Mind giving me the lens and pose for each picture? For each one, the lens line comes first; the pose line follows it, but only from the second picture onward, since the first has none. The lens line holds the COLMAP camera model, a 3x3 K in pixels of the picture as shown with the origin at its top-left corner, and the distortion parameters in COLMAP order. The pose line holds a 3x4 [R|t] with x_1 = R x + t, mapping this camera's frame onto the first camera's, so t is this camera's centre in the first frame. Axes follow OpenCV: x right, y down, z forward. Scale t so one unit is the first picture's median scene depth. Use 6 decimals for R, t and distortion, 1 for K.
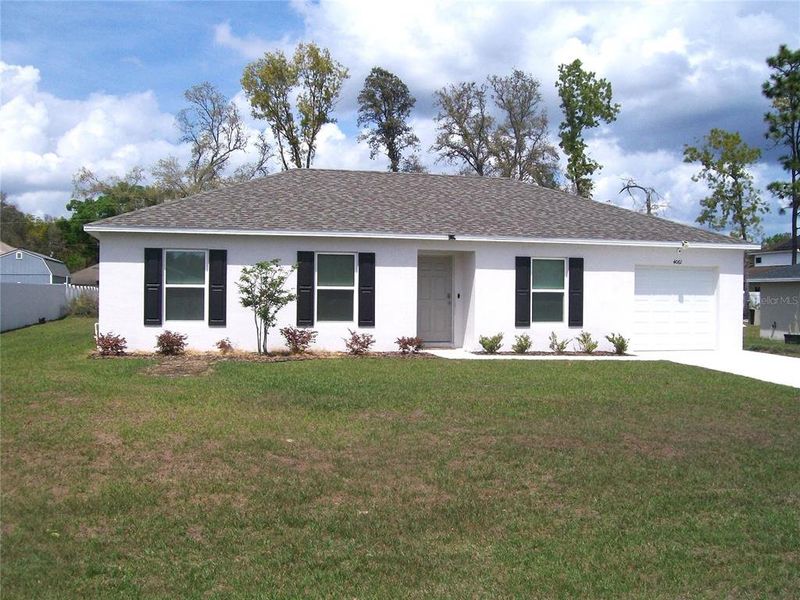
lens RADIAL K [[891.1, 0, 400.0], [0, 891.1, 300.0], [0, 0, 1]] dist [-0.169683, -0.008727]
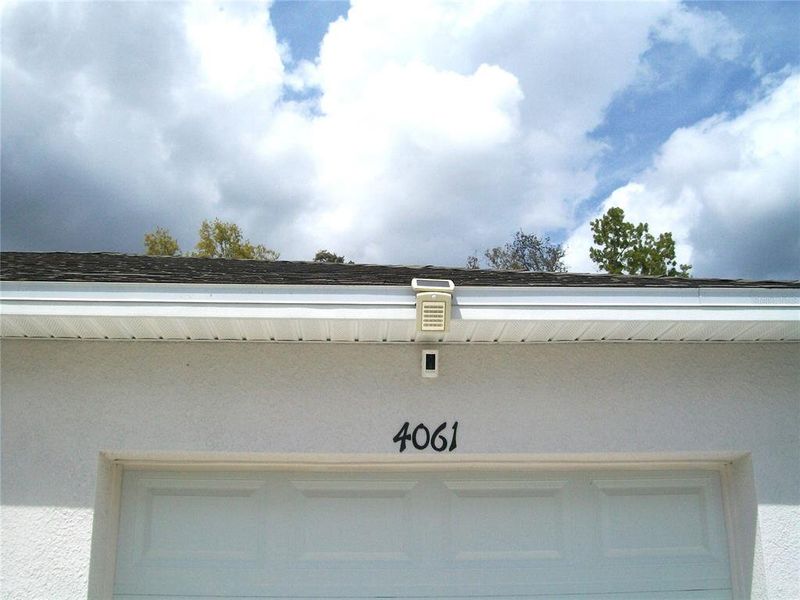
lens RADIAL K [[879.6, 0, 400.0], [0, 879.6, 300.0], [0, 0, 1]] dist [-0.161030, 0.043957]
pose [[0.980128, -0.077255, -0.182705, 0.349619], [0.014629, 0.946688, -0.321819, -0.018714], [0.197827, 0.312751, 0.929005, 0.877759]]
